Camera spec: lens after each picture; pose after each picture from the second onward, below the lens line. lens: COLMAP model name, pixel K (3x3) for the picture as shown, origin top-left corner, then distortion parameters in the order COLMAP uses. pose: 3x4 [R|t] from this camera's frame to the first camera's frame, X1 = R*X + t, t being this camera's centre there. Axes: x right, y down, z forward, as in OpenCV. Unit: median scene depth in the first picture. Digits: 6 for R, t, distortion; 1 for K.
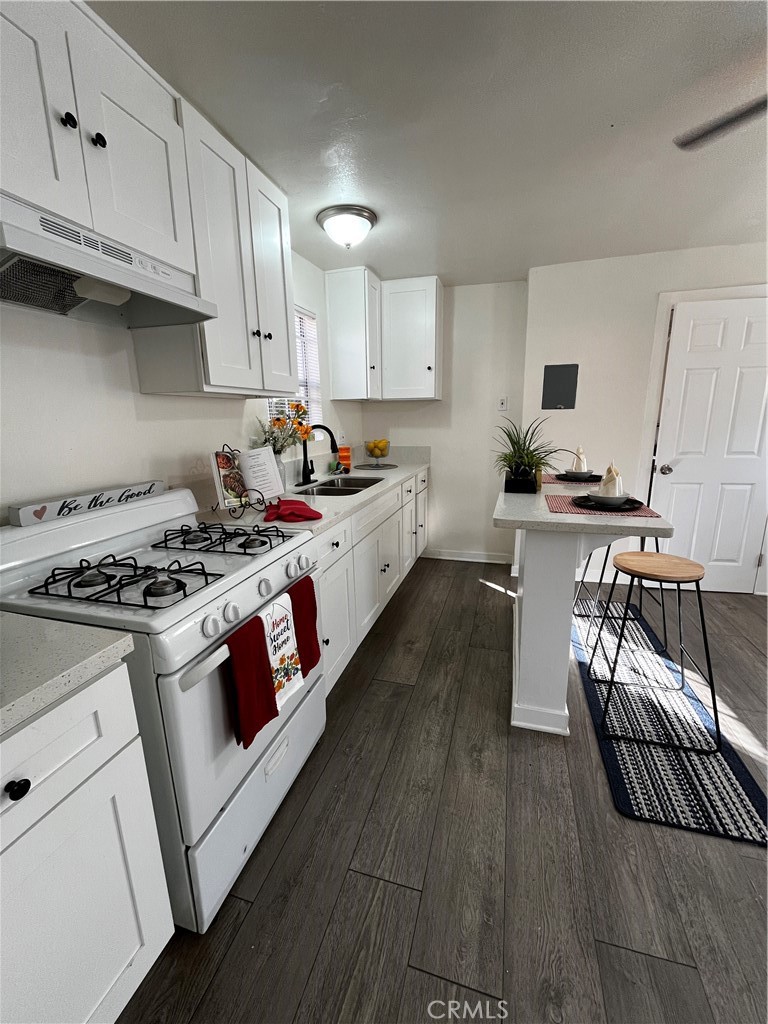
lens RADIAL K [[412.6, 0, 382.0], [0, 412.6, 508.7], [0, 0, 1]] dist [-0.004212, 0.000960]
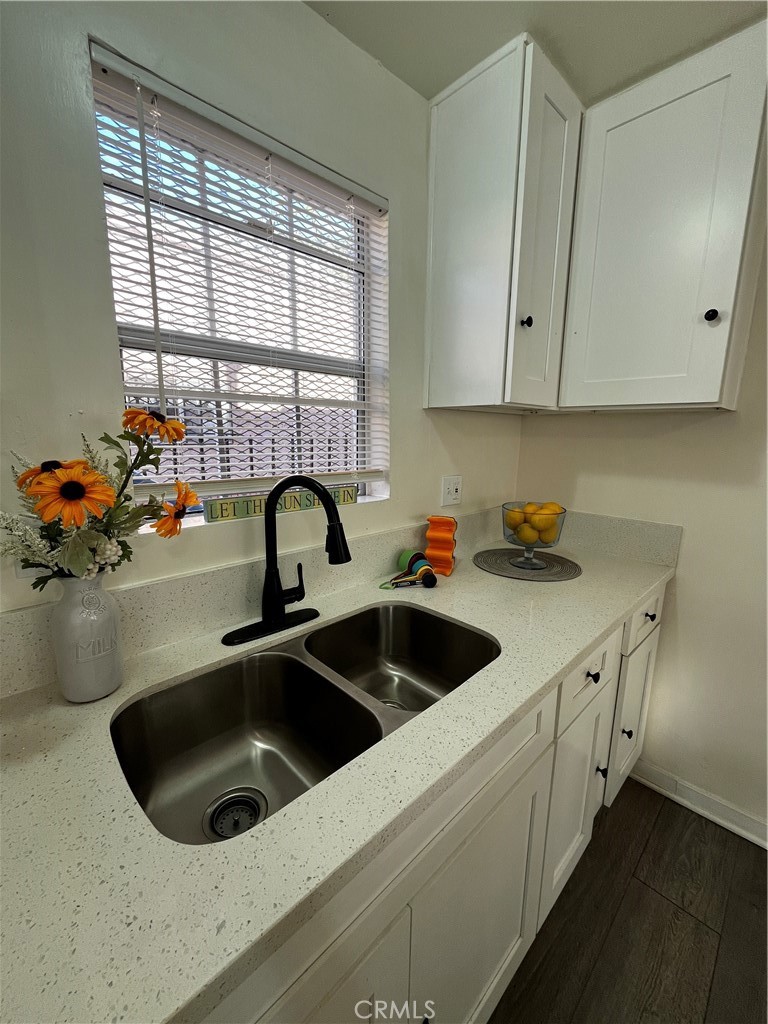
lens RADIAL K [[412.6, 0, 380.7], [0, 412.6, 510.3], [0, 0, 1]] dist [-0.004212, 0.000960]
pose [[0.873772, 0.114546, -0.472654, 0.083510], [-0.133191, 0.991072, -0.006041, -0.216965], [0.467742, 0.068231, 0.881228, 0.881879]]
